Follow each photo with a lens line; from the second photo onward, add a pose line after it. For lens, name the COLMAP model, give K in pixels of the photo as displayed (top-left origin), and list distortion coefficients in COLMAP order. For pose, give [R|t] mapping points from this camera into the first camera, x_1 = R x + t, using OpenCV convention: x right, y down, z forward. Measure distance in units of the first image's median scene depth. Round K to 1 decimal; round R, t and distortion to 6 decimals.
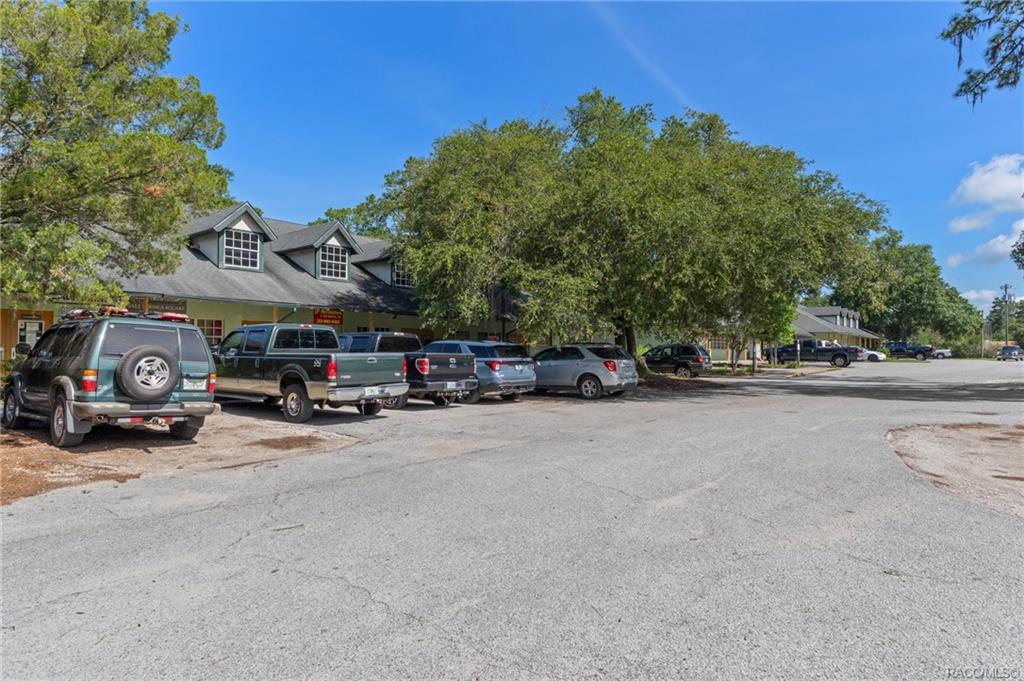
lens RADIAL K [[615.4, 0, 514.1], [0, 615.4, 340.9], [0, 0, 1]] dist [0.008413, 0.002309]
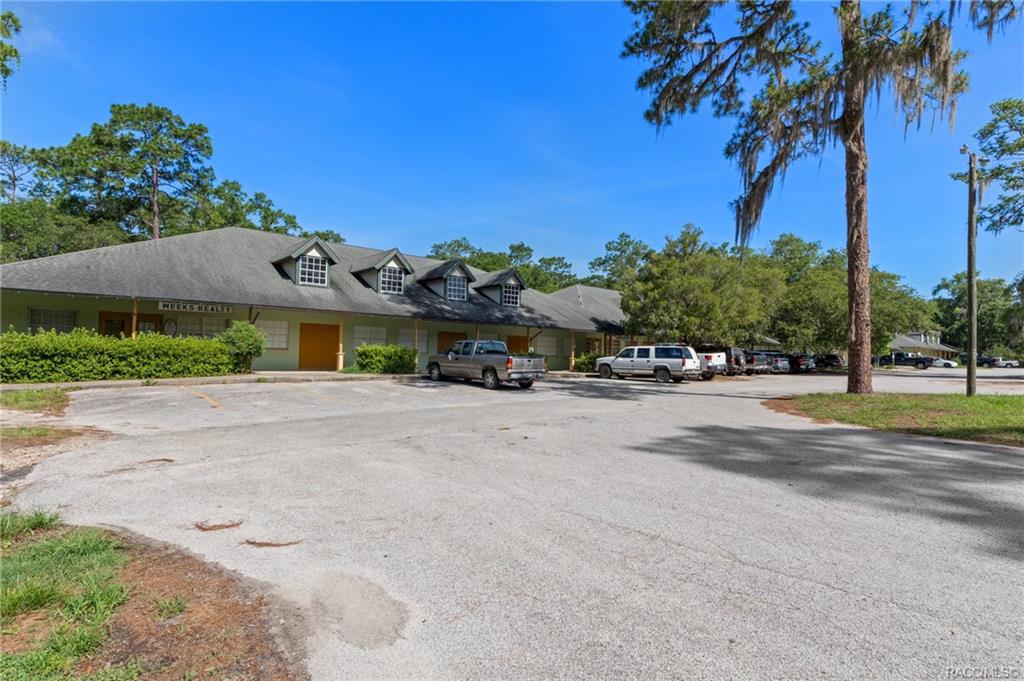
lens RADIAL K [[538.7, 0, 509.4], [0, 538.7, 341.6], [0, 0, 1]] dist [0.007432, 0.000126]
pose [[0.984768, 0.015345, -0.173197, -0.330883], [-0.016598, 0.999845, -0.005789, -0.005402], [0.173082, 0.008576, 0.984870, -0.667543]]
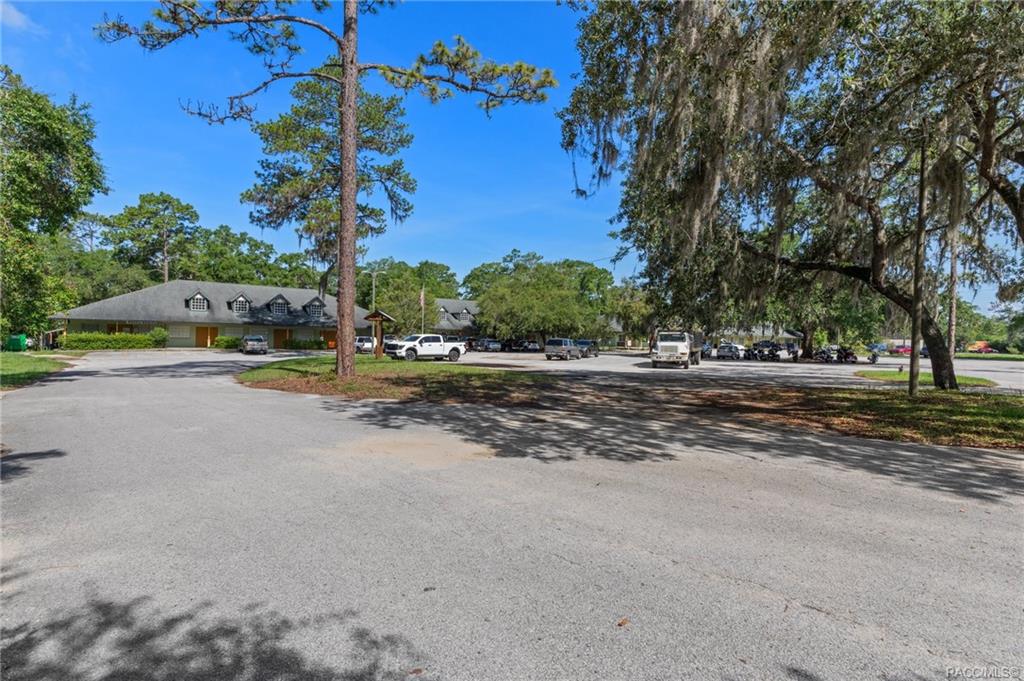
lens RADIAL K [[538.7, 0, 513.8], [0, 538.7, 338.9], [0, 0, 1]] dist [0.007432, 0.000126]
pose [[0.961542, 0.017901, -0.274074, 0.537760], [-0.013988, 0.999771, 0.016223, -0.030224], [0.274301, -0.011765, 0.961572, -1.243621]]
